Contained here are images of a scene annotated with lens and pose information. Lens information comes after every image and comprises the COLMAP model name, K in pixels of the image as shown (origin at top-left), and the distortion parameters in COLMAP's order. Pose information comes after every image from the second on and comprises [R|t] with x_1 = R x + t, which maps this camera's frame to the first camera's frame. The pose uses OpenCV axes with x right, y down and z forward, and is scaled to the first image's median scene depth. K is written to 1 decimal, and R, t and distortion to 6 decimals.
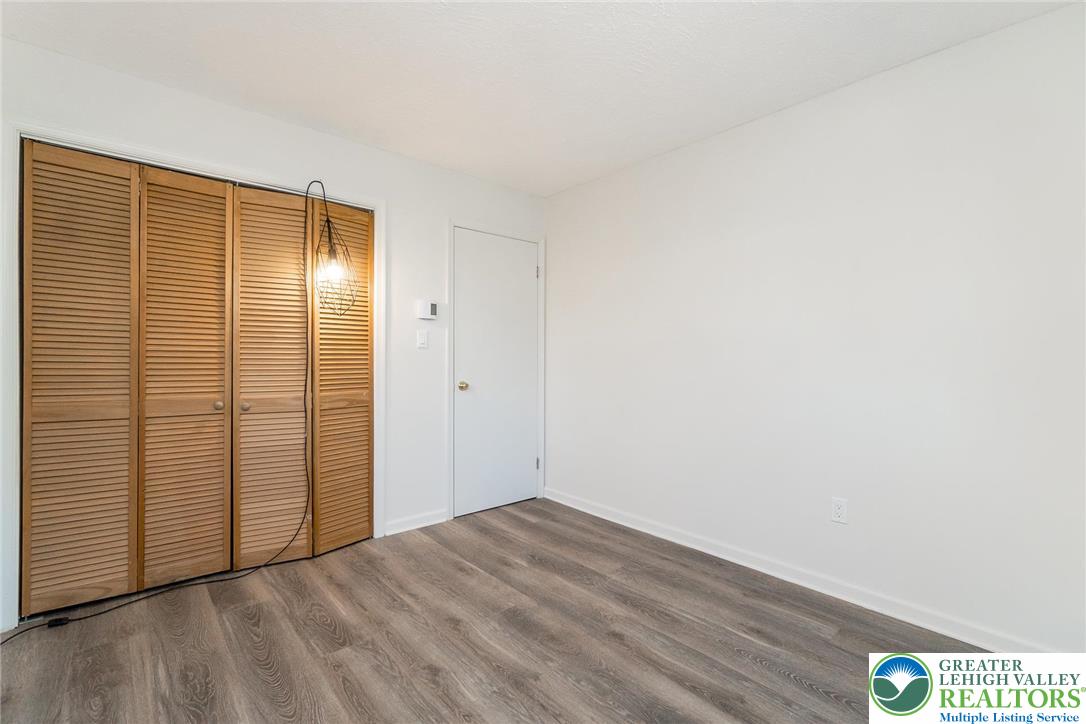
lens RADIAL K [[477.7, 0, 542.2], [0, 477.7, 360.2], [0, 0, 1]] dist [-0.034582, 0.000980]
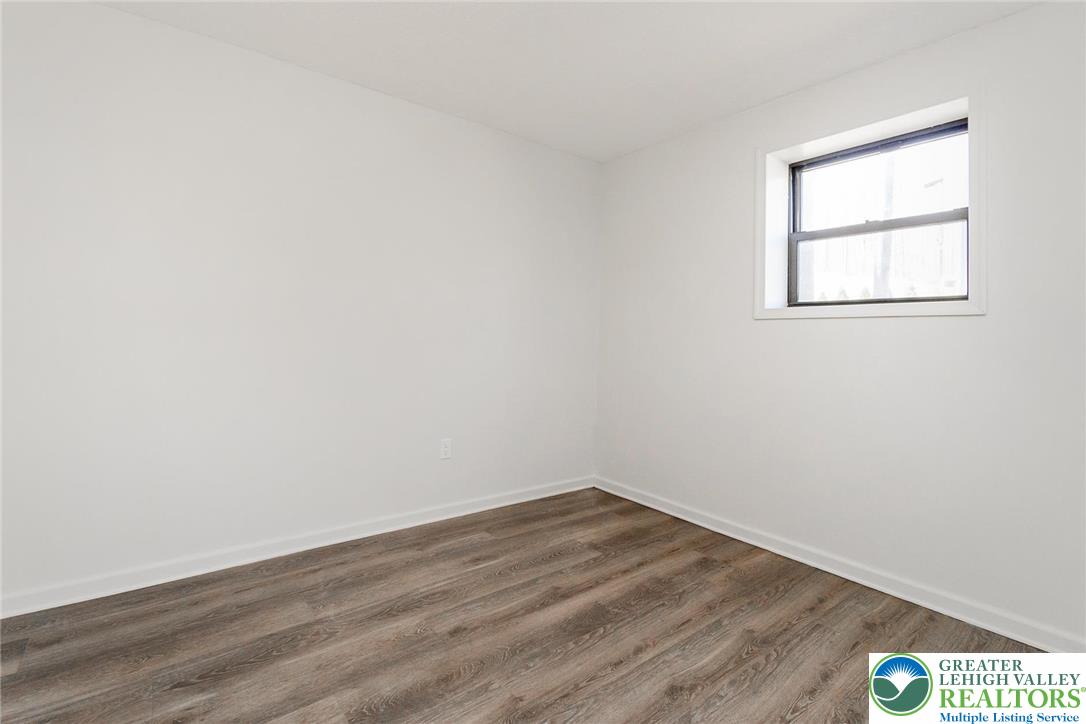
lens RADIAL K [[477.7, 0, 556.3], [0, 477.7, 333.6], [0, 0, 1]] dist [-0.034582, 0.000980]
pose [[0.059531, -0.010141, 0.998175, -0.679928], [-0.008499, 0.999907, 0.010665, -0.005861], [-0.998190, -0.009118, 0.059440, 0.698670]]
